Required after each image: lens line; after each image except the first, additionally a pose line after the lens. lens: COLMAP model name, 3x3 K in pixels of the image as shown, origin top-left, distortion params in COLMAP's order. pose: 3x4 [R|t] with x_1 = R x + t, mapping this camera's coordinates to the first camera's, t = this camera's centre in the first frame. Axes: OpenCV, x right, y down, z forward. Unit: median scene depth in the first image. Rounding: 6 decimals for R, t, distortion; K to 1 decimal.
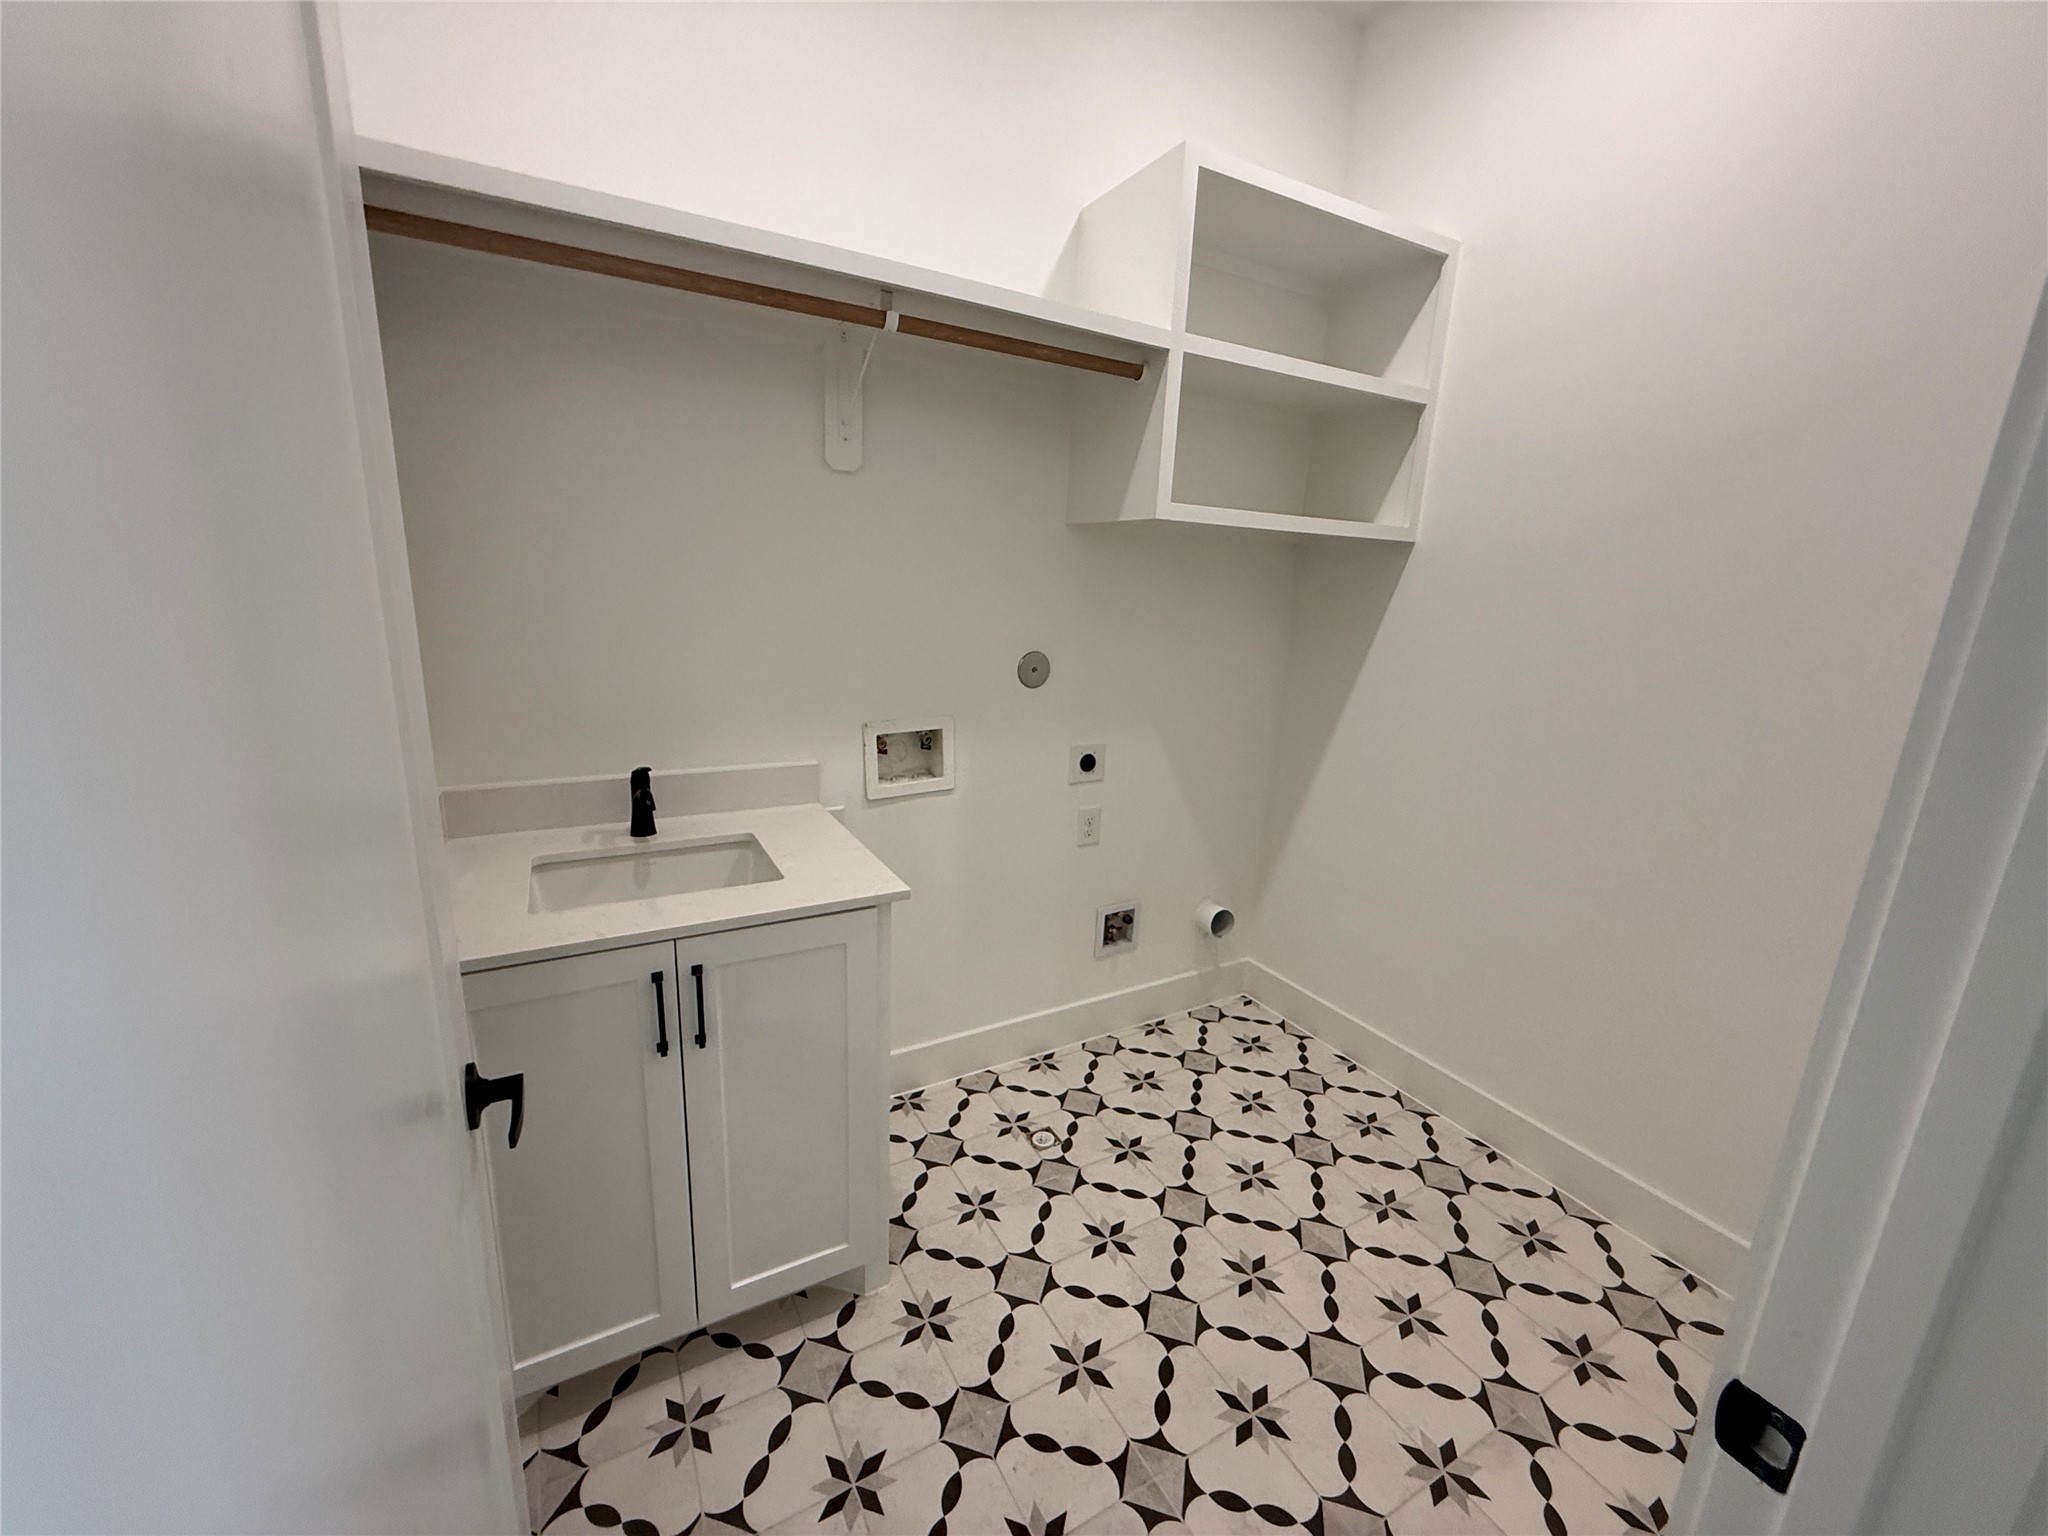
lens RADIAL K [[817.6, 0, 1024.0], [0, 817.6, 768.0], [0, 0, 1]] dist [-0.000010, 0.000014]
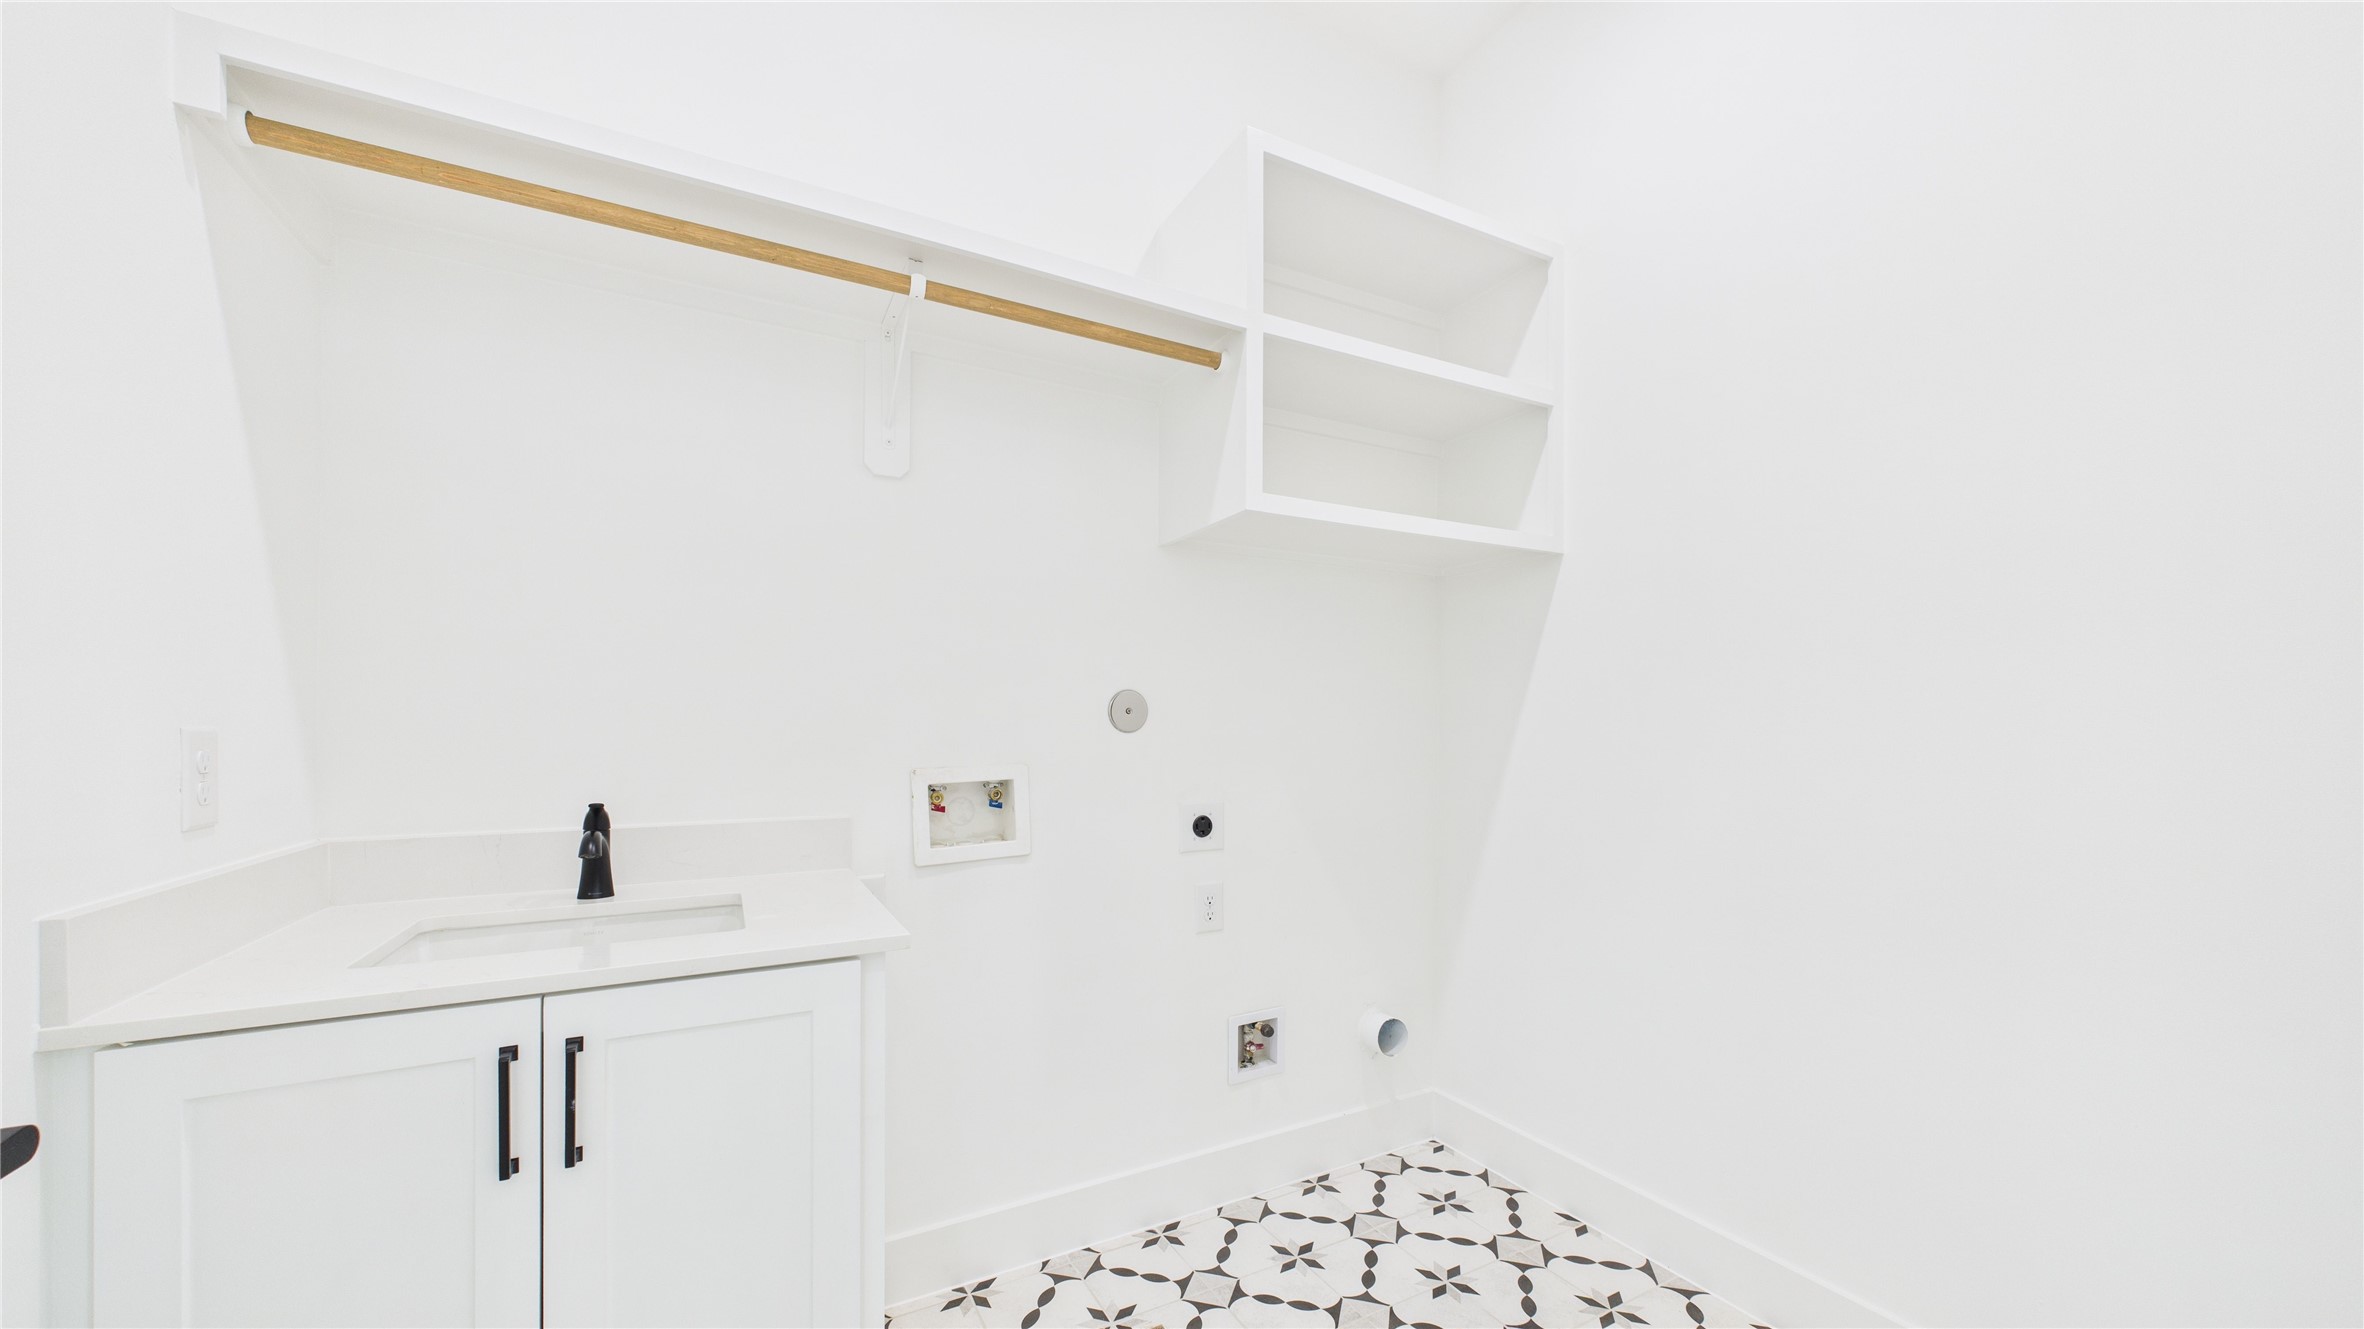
lens RADIAL K [[868.9, 0, 1185.9], [0, 868.9, 721.1], [0, 0, 1]] dist [0.001612, 0.000001]
pose [[0.998947, -0.043360, -0.014975, 0.079155], [0.038647, 0.971344, -0.234515, 0.094779], [0.024715, 0.233689, 0.971997, 0.123909]]
